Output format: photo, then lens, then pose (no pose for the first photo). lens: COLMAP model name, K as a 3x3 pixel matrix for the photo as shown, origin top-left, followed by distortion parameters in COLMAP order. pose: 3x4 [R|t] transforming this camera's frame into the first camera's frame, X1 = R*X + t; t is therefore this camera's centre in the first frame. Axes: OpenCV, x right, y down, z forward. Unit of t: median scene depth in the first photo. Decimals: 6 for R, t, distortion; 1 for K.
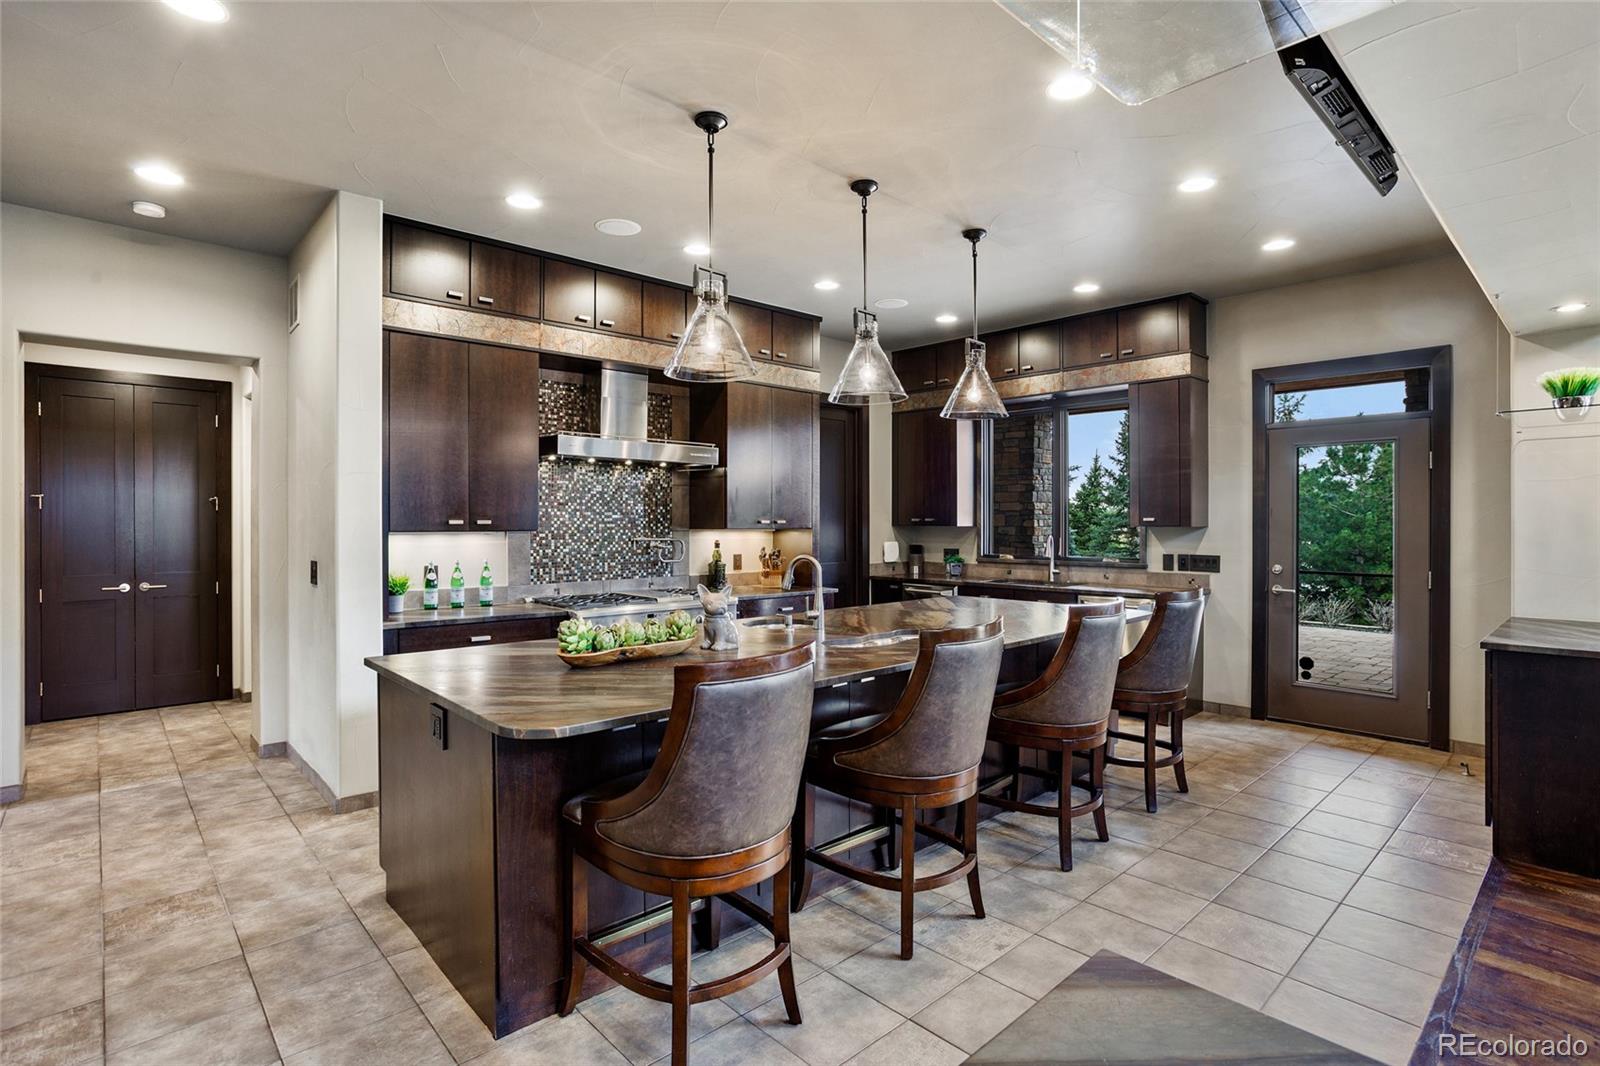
lens RADIAL K [[796.8, 0, 794.9], [0, 796.8, 513.8], [0, 0, 1]] dist [-0.047201, 0.020052]
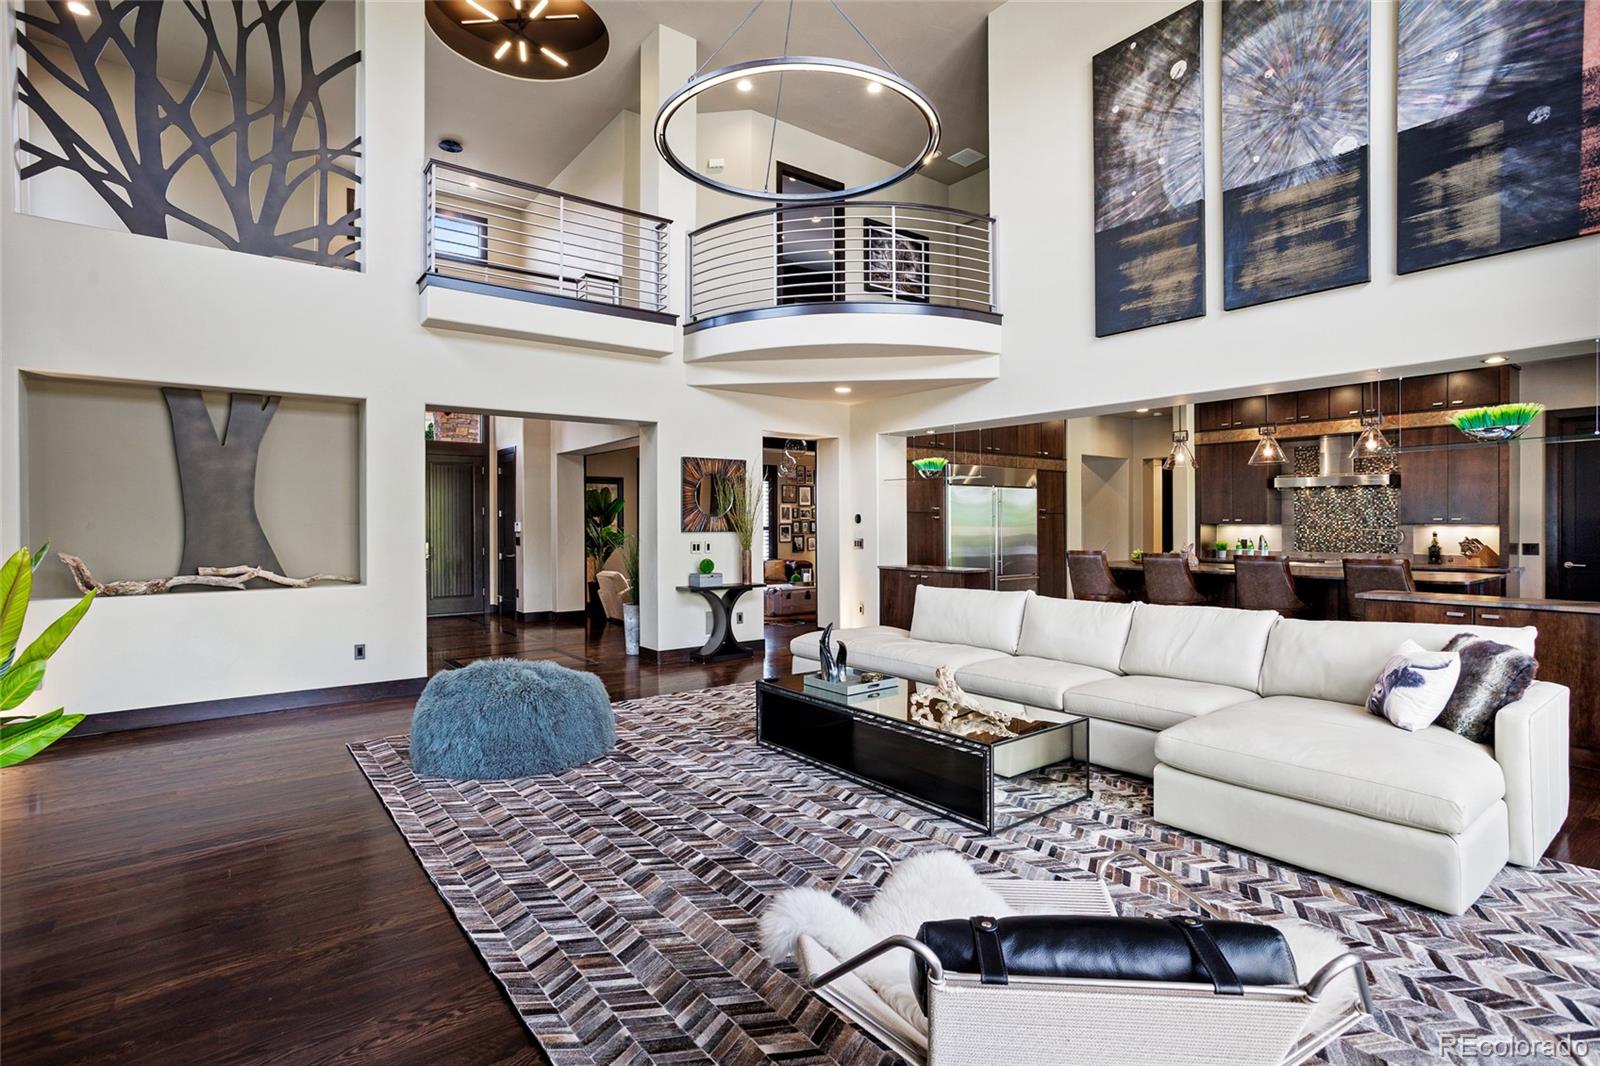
lens RADIAL K [[771.7, 0, 801.5], [0, 771.7, 520.6], [0, 0, 1]] dist [-0.032848, 0.020638]
pose [[-0.095767, -0.002297, -0.995401, 1.561683], [0.012443, 0.999916, -0.003505, 0.003406], [0.995326, -0.012722, -0.095730, -0.044057]]
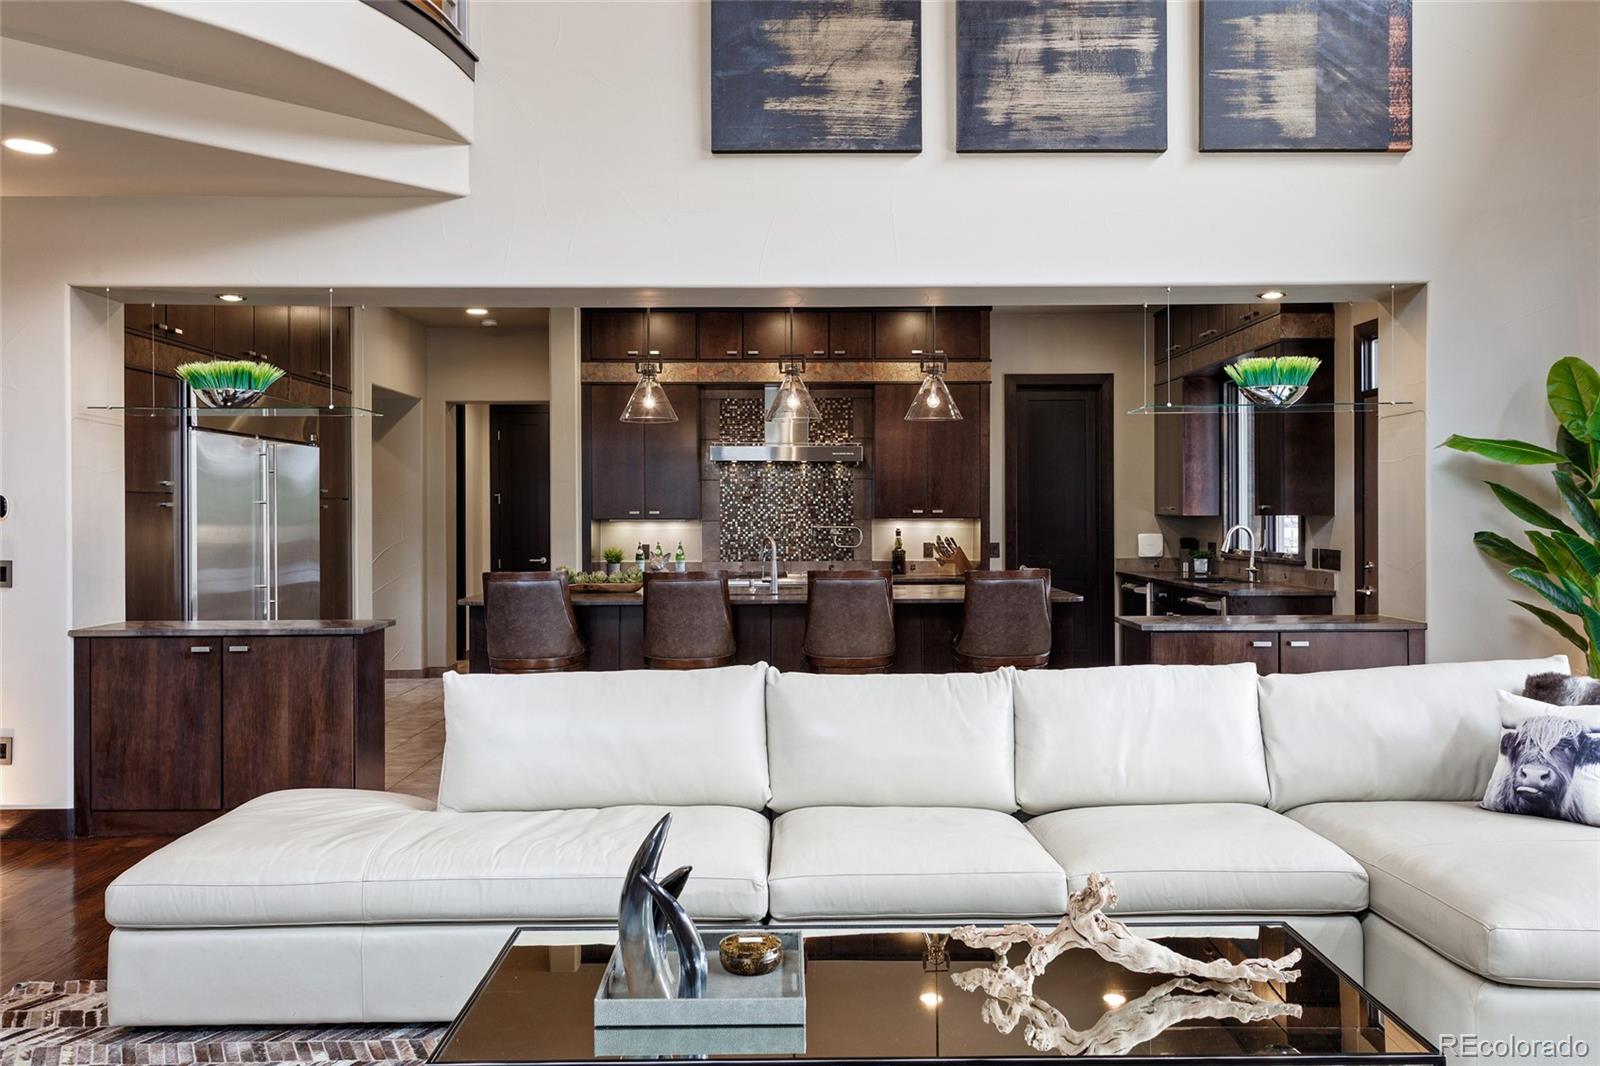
lens RADIAL K [[1288.9, 0, 808.1], [0, 1288.9, 521.8], [0, 0, 1]] dist [0.018858, 0.011374]
pose [[0.739827, 0.001855, -0.672795, 1.074586], [0.009533, 0.999867, 0.013240, -0.000555], [0.672730, -0.016209, 0.739711, -0.403837]]
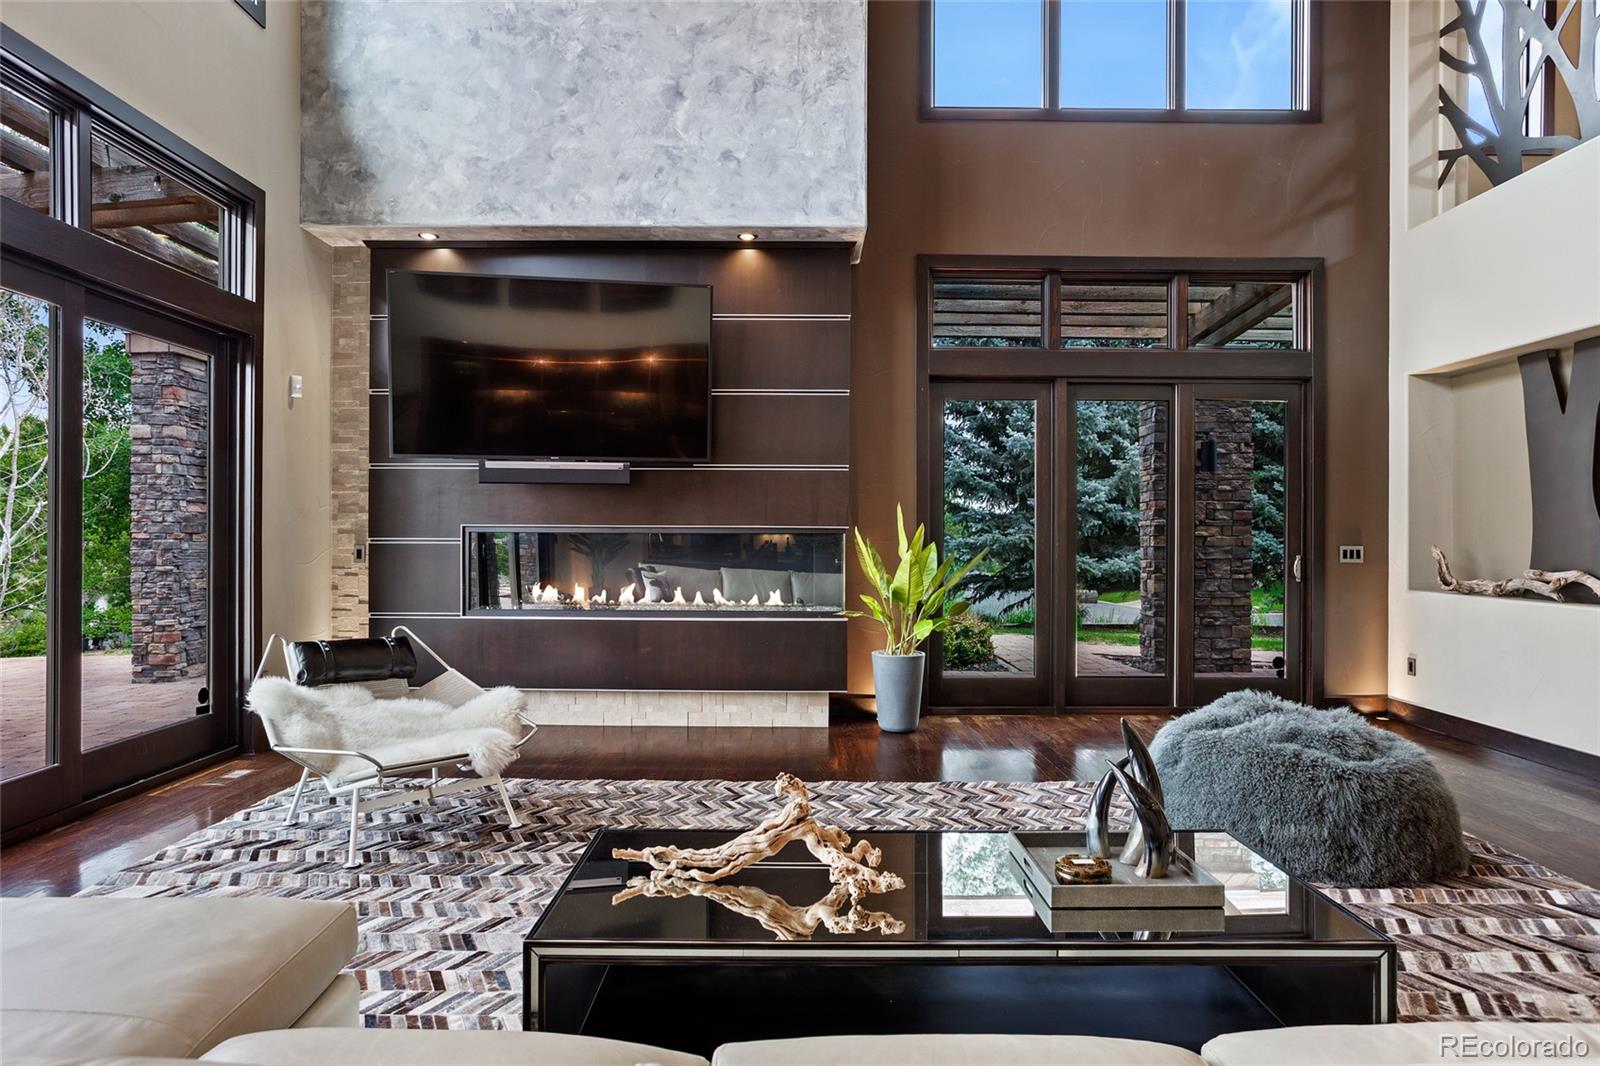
lens RADIAL K [[930.3, 0, 795.9], [0, 930.3, 536.5], [0, 0, 1]] dist [-0.032772, 0.022812]
pose [[-0.733545, 0.000068, 0.679641, 0.541892], [-0.008131, 0.999928, -0.008875, 0.031724], [-0.679592, -0.012036, -0.733491, 0.330223]]
